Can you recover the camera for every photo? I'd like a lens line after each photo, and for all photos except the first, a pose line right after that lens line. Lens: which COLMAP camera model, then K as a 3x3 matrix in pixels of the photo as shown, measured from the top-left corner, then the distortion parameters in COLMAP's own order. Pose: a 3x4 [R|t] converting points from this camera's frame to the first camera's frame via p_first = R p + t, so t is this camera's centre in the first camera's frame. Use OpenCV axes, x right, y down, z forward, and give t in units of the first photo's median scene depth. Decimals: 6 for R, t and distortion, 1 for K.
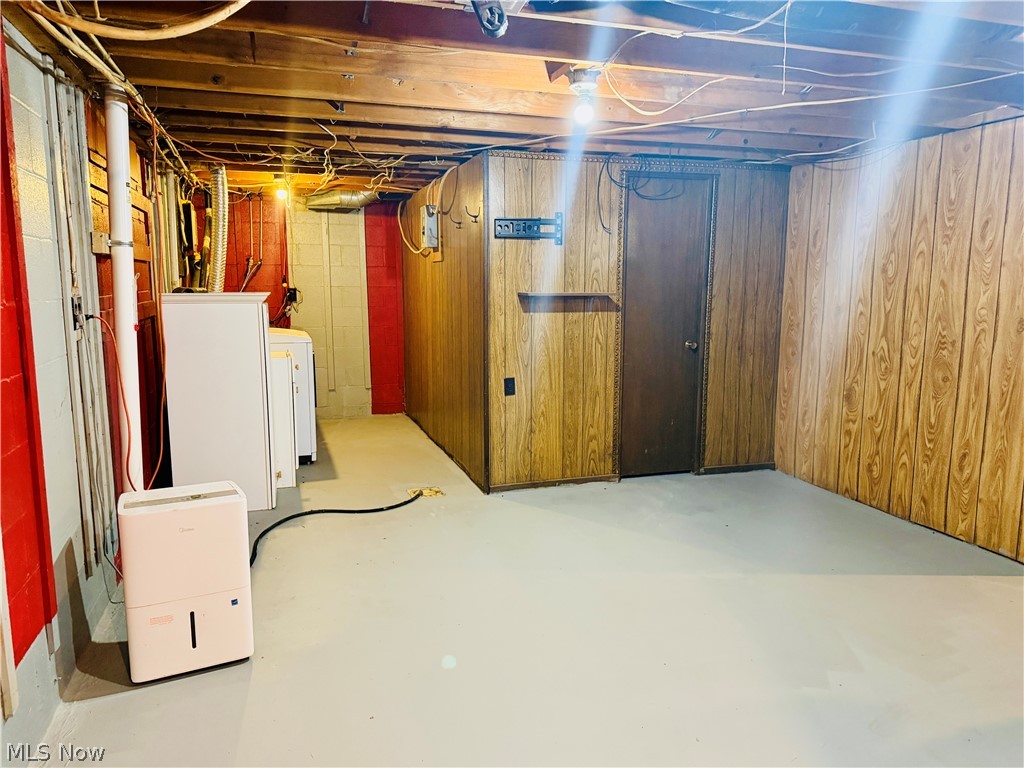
lens RADIAL K [[719.0, 0, 513.0], [0, 719.0, 386.5], [0, 0, 1]] dist [0.077078, -0.094734]
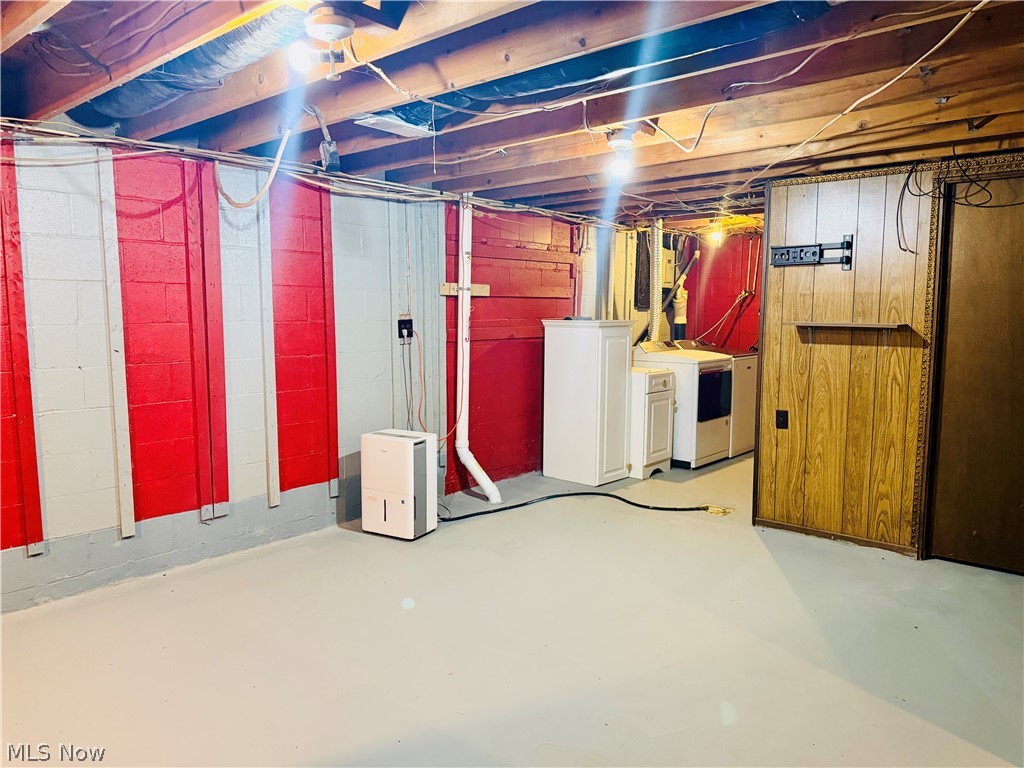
lens RADIAL K [[719.0, 0, 510.2], [0, 719.0, 379.6], [0, 0, 1]] dist [0.077078, -0.094734]
pose [[0.503072, 0.083655, -0.860186, 0.628666], [-0.126078, 0.991760, 0.022716, -0.028297], [0.854999, 0.097023, 0.509474, 0.187628]]
